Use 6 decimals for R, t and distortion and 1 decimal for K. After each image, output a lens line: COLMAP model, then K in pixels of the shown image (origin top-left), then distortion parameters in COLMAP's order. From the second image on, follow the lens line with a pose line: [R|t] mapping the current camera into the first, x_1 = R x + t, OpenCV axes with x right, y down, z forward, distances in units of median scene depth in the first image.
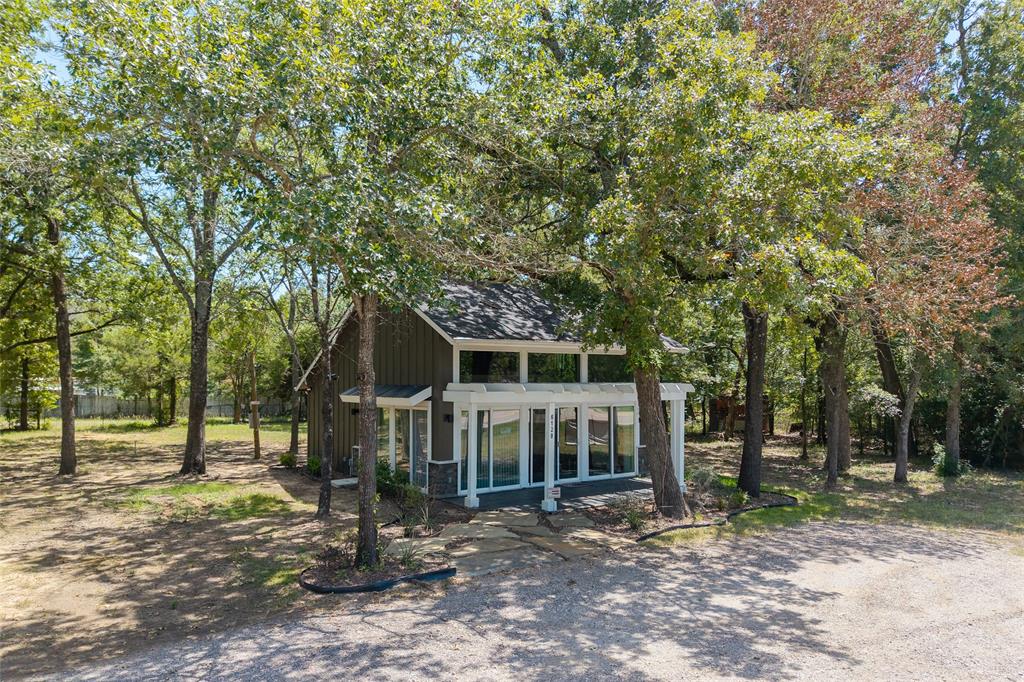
lens RADIAL K [[686.5, 0, 515.6], [0, 686.5, 349.5], [0, 0, 1]] dist [0.004117, -0.001443]
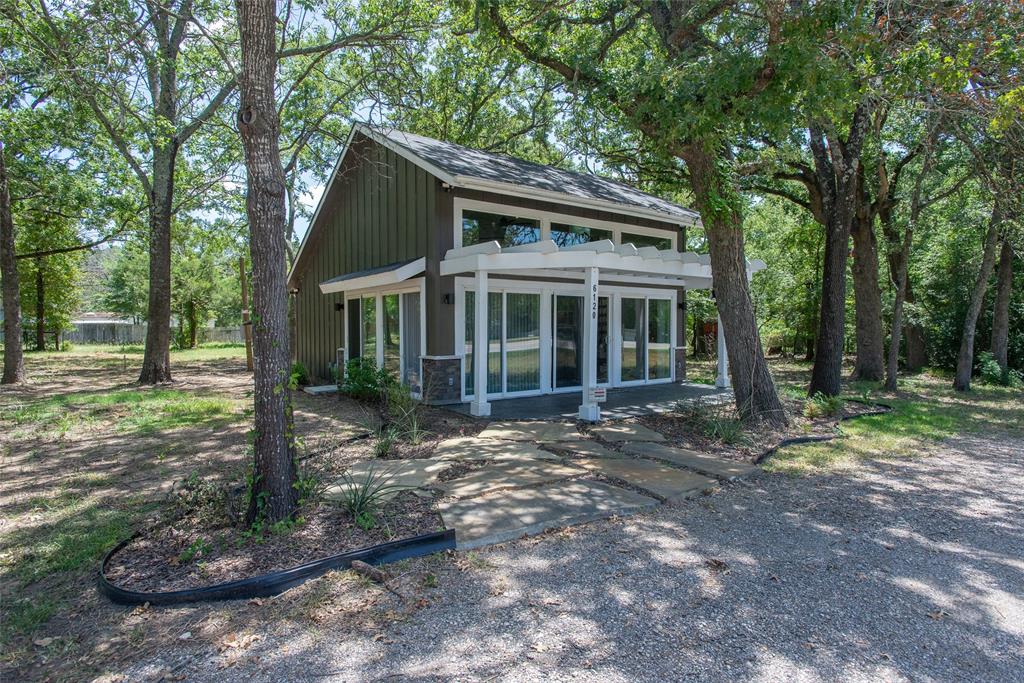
lens RADIAL K [[582.5, 0, 515.5], [0, 582.5, 343.9], [0, 0, 1]] dist [-0.001659, 0.000013]
pose [[0.999985, -0.005234, 0.001339, -0.025647], [0.005101, 0.996374, 0.084931, 0.094828], [-0.001779, -0.084923, 0.996386, 0.366829]]
